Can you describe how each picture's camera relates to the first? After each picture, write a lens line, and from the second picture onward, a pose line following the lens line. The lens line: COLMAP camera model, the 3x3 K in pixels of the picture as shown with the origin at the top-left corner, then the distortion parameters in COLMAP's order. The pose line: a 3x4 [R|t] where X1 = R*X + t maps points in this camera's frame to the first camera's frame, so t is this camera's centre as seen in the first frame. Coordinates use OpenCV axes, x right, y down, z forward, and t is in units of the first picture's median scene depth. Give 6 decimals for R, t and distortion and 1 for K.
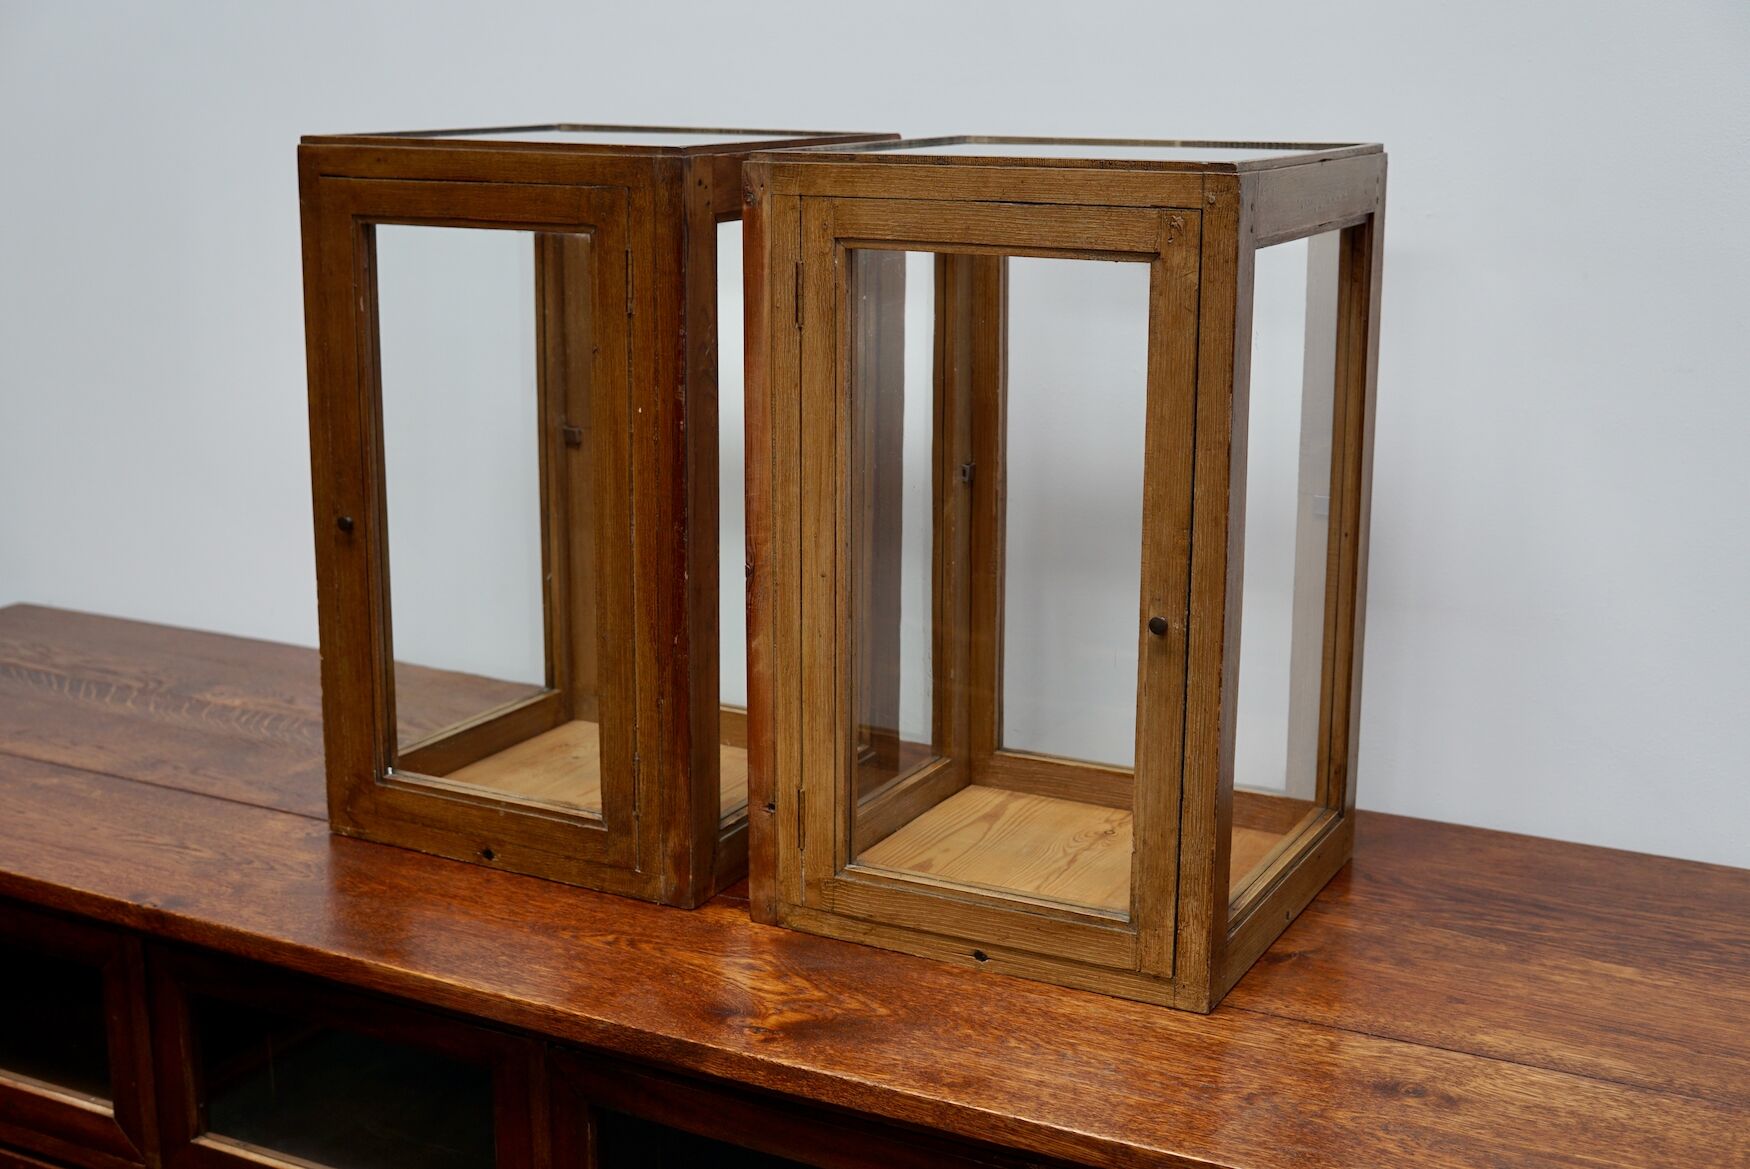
lens RADIAL K [[2253.0, 0, 875.0], [0, 2253.0, 584.5], [0, 0, 1]] dist [-0.140011, 0.267172]
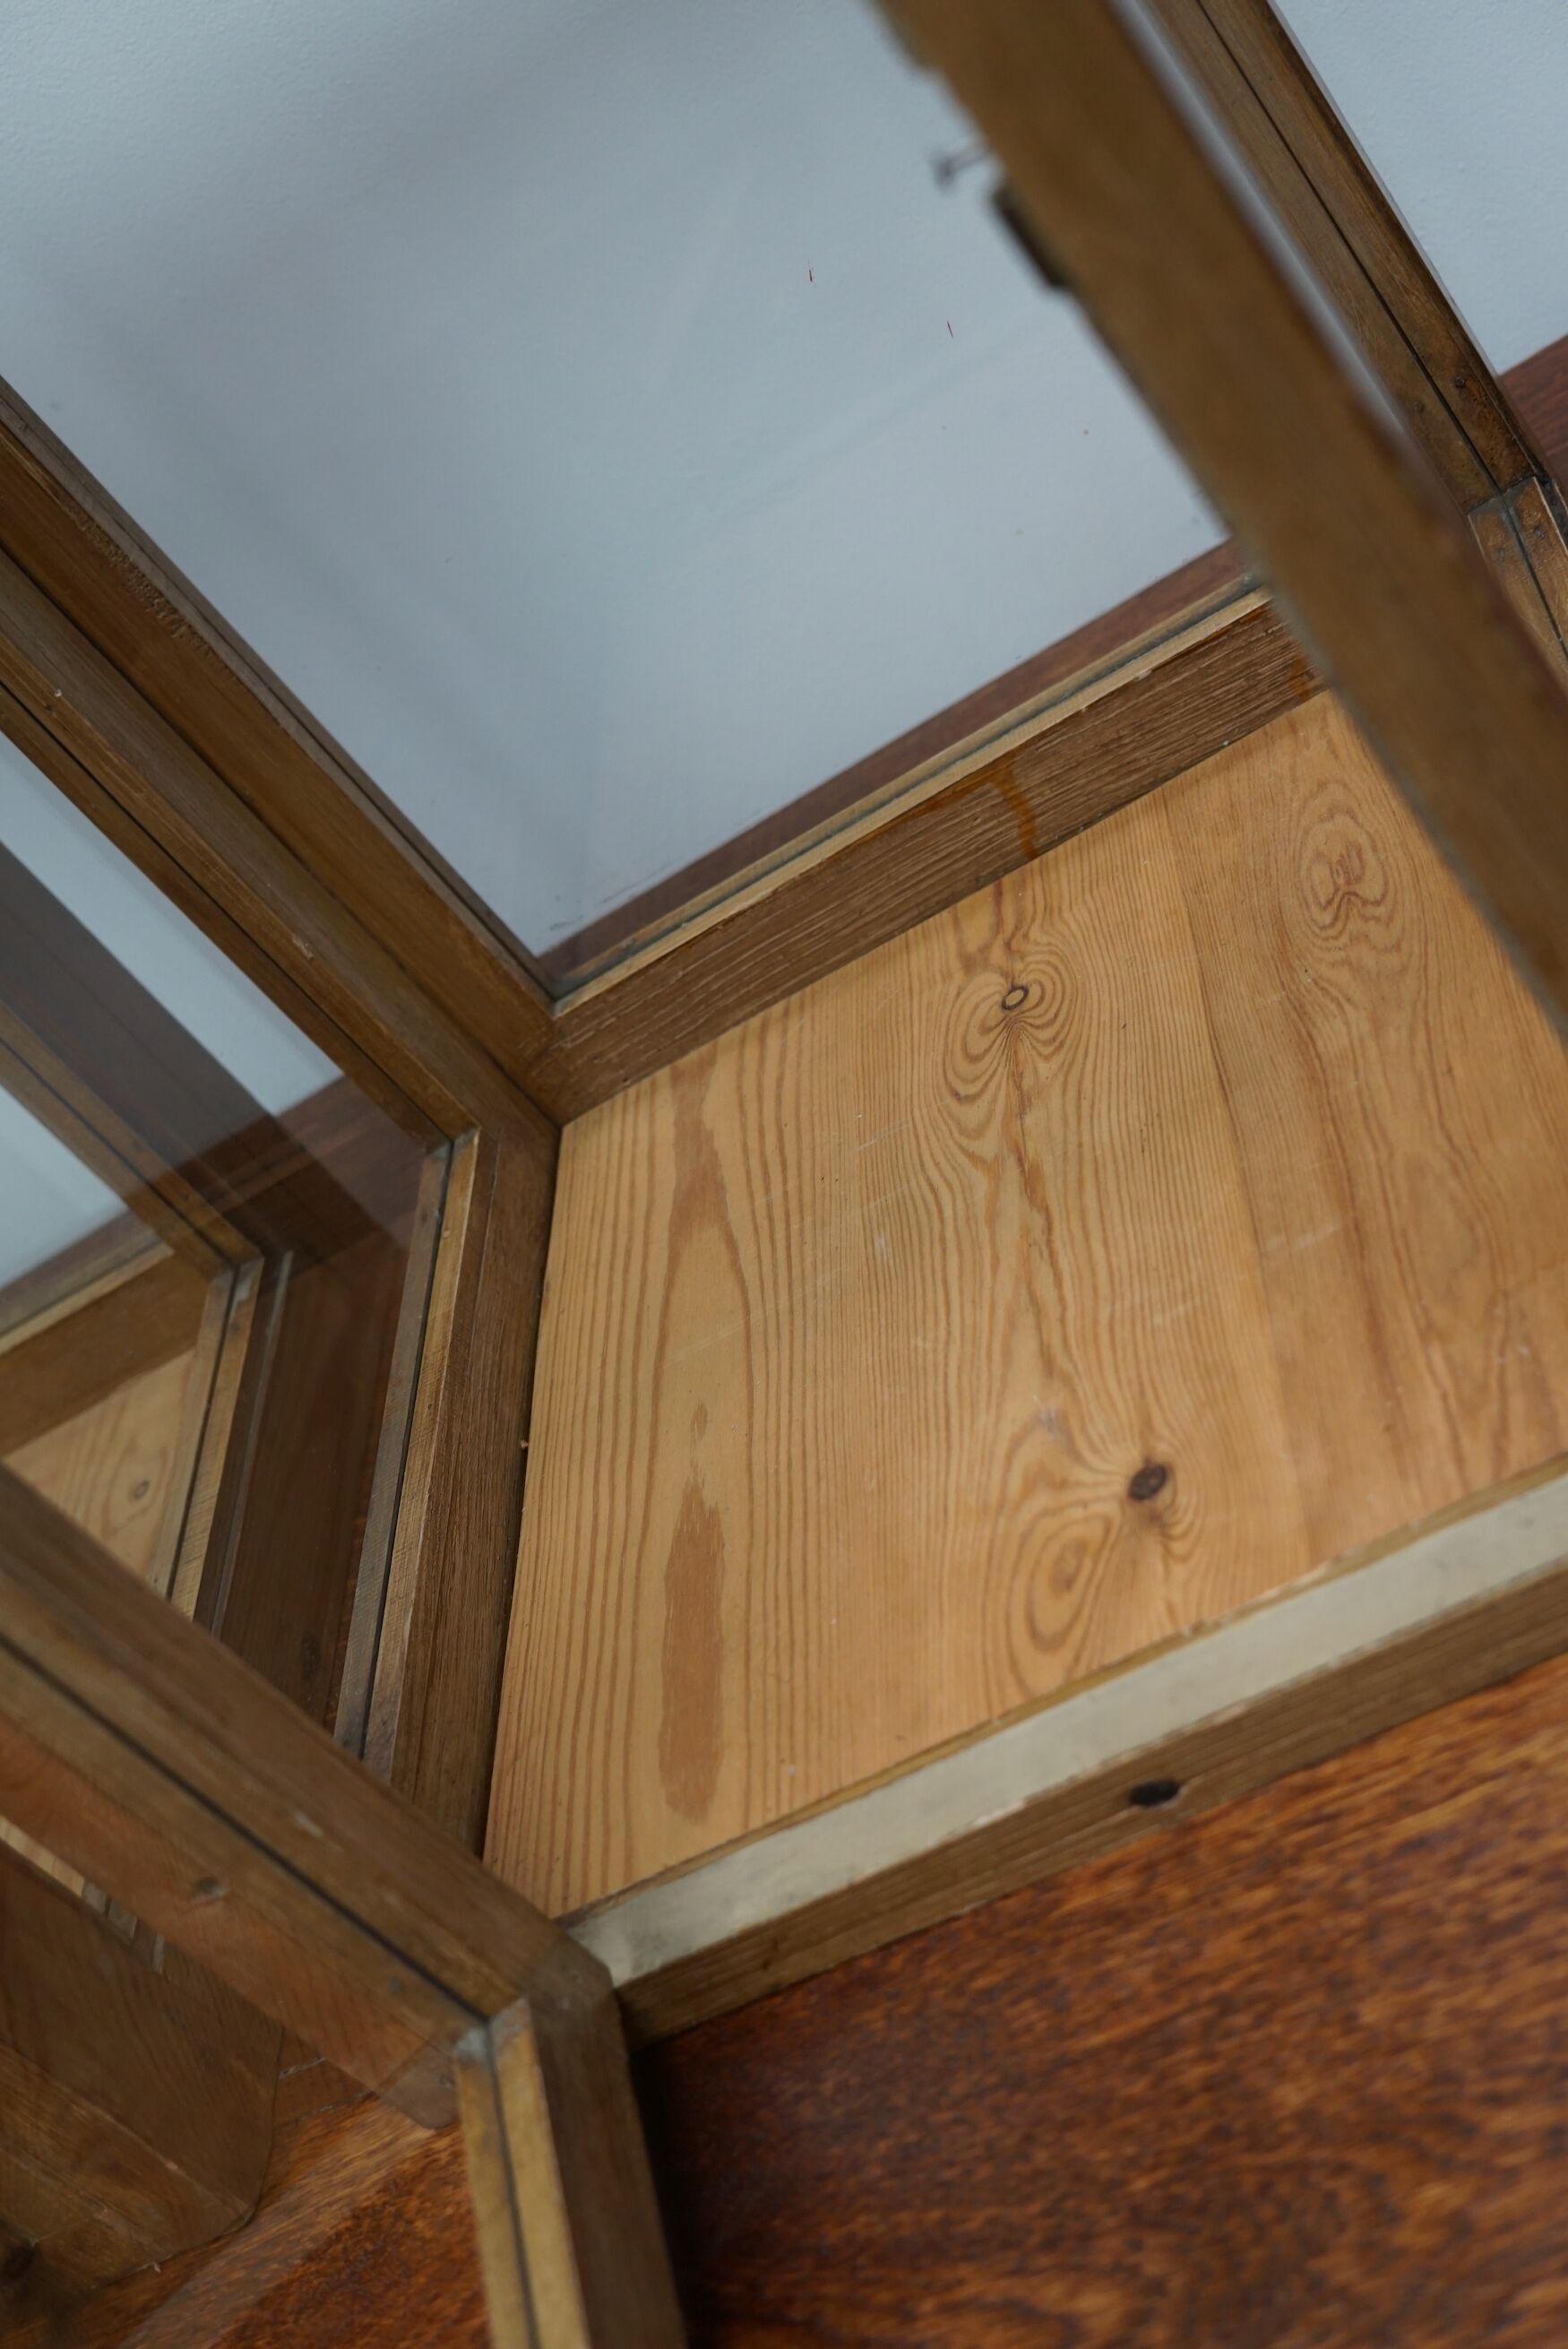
lens RADIAL K [[3023.8, 0, 794.2], [0, 3023.8, 1166.7], [0, 0, 1]] dist [-0.140011, 0.267172]
pose [[0.721293, -0.690851, 0.049606, 0.048882], [0.647454, 0.697958, 0.306037, -0.027566], [-0.246049, -0.188625, 0.950726, 0.663892]]
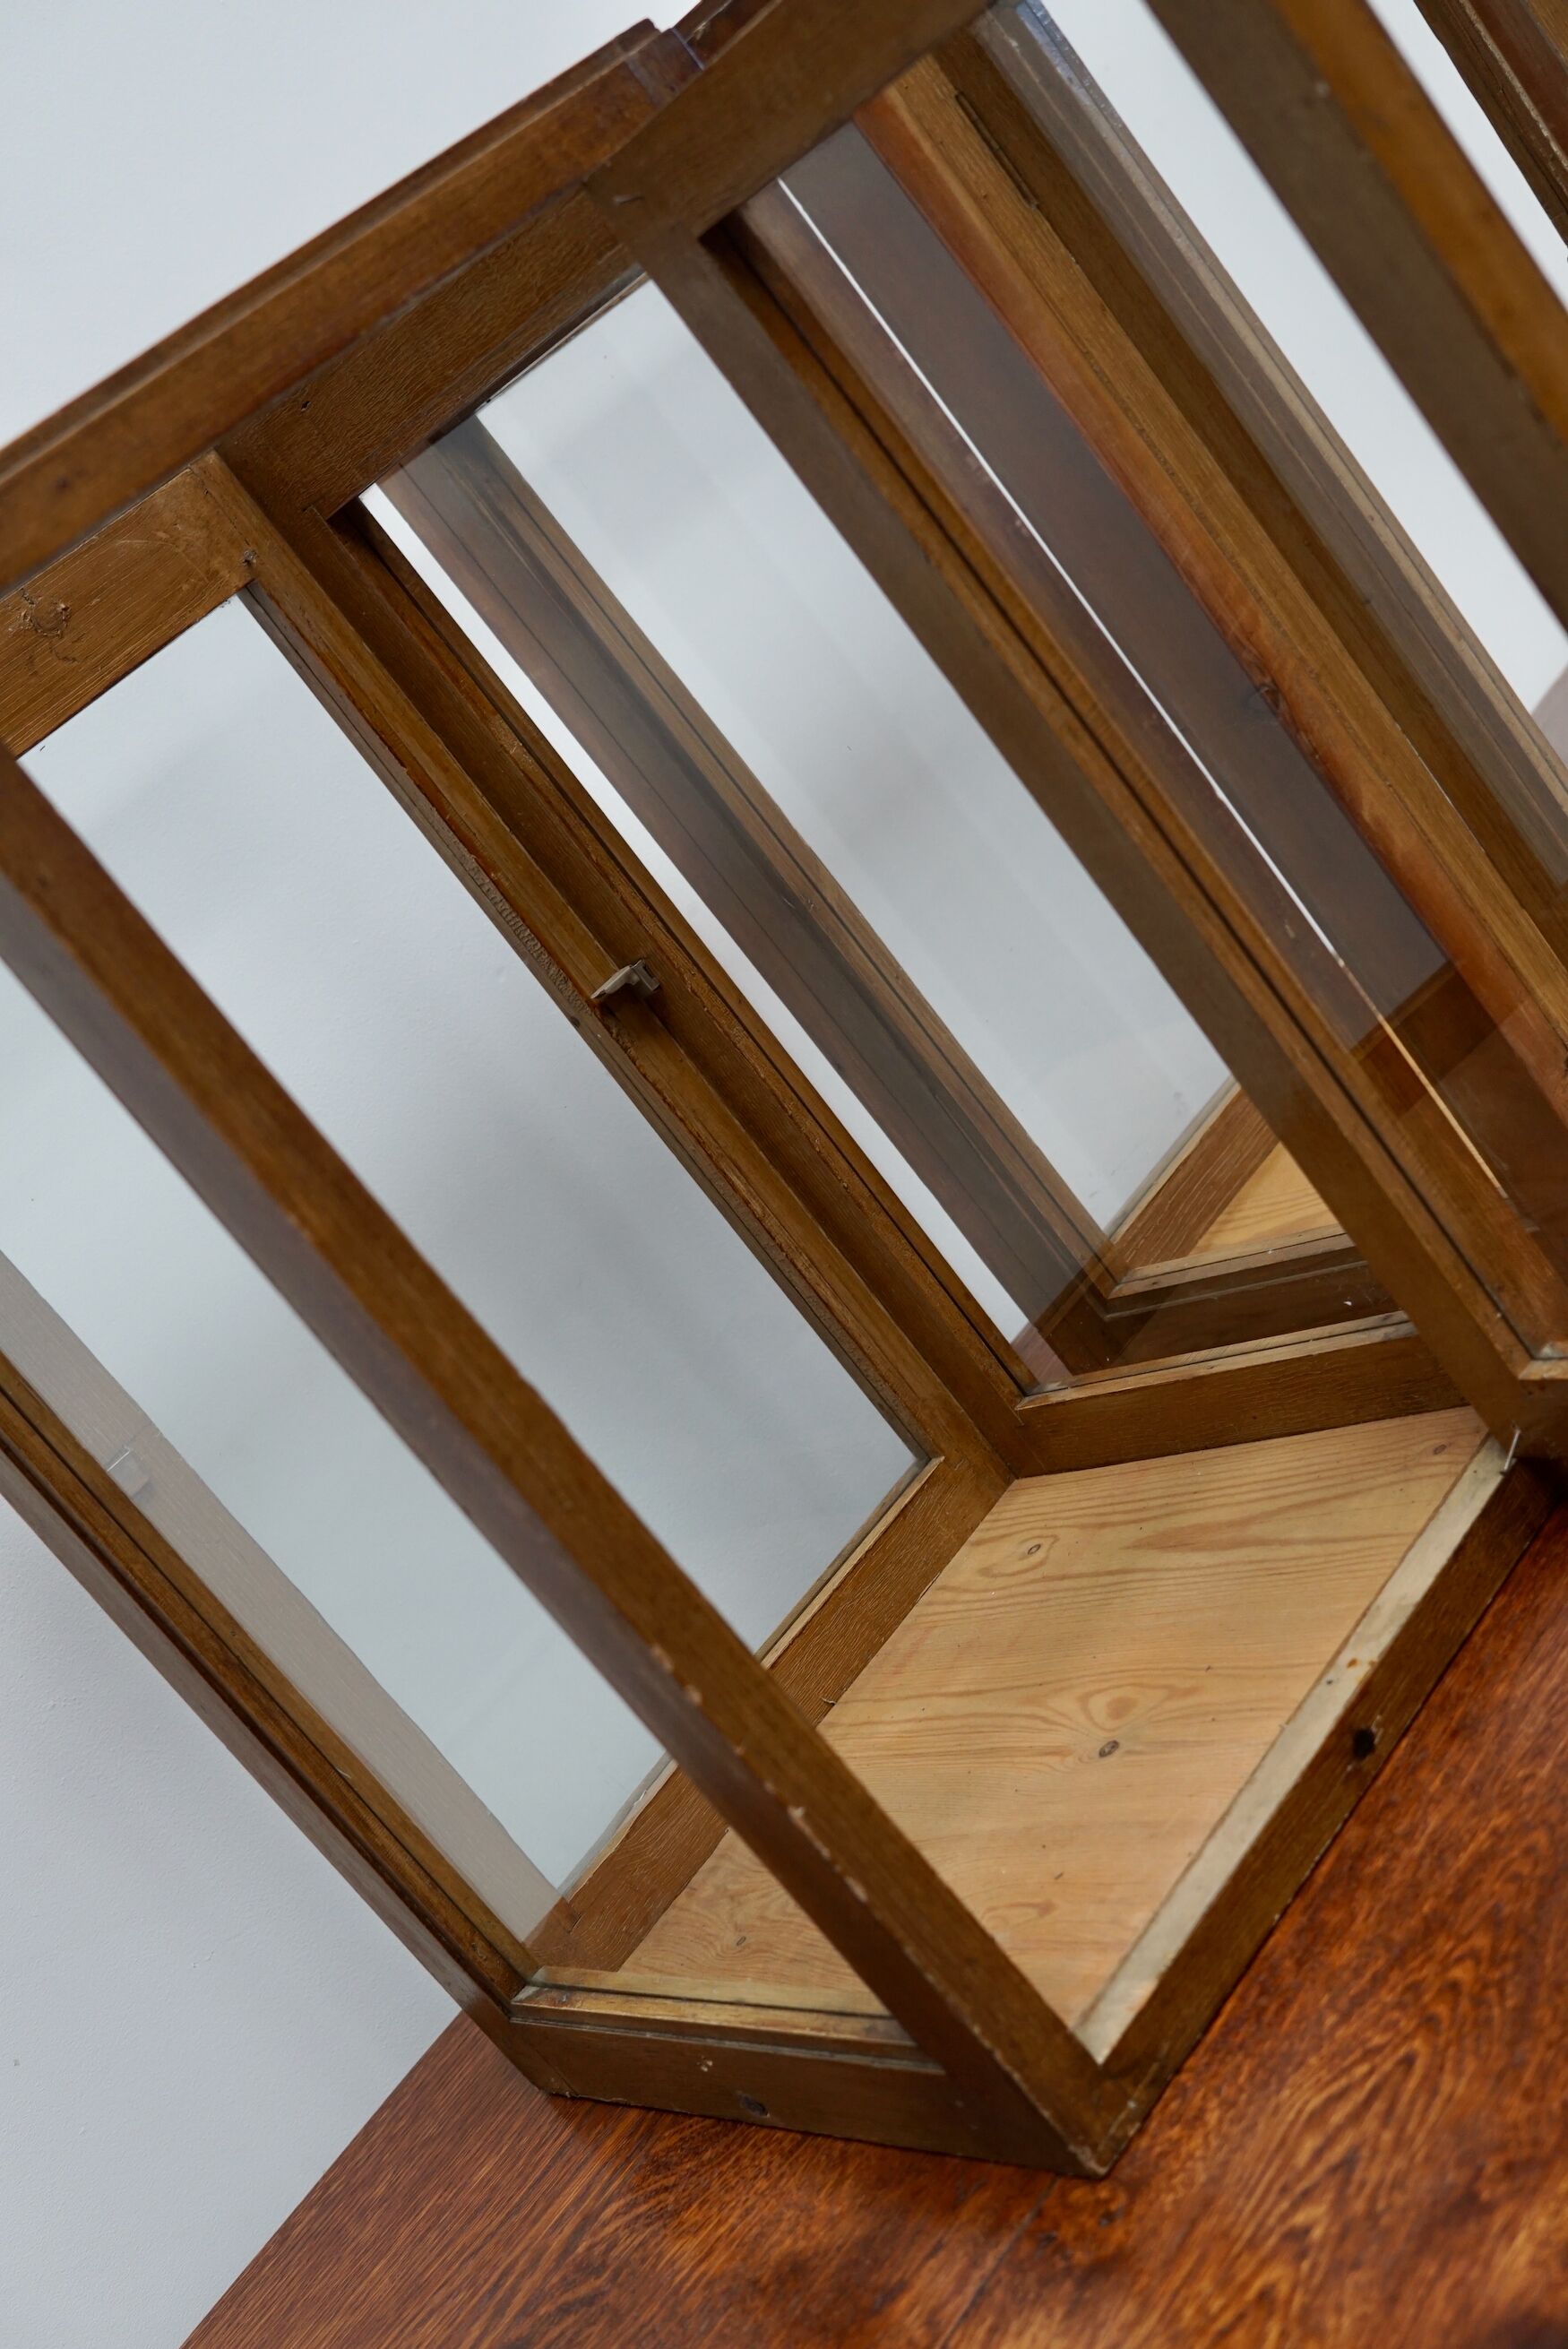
lens RADIAL K [[3023.8, 0, 794.2], [0, 3023.8, 1166.7], [0, 0, 1]] dist [-0.140011, 0.267172]
pose [[0.251268, -0.467485, 0.847539, -0.661713], [0.759593, 0.637942, 0.126681, -0.099172], [-0.599902, 0.611954, 0.515393, 0.790371]]
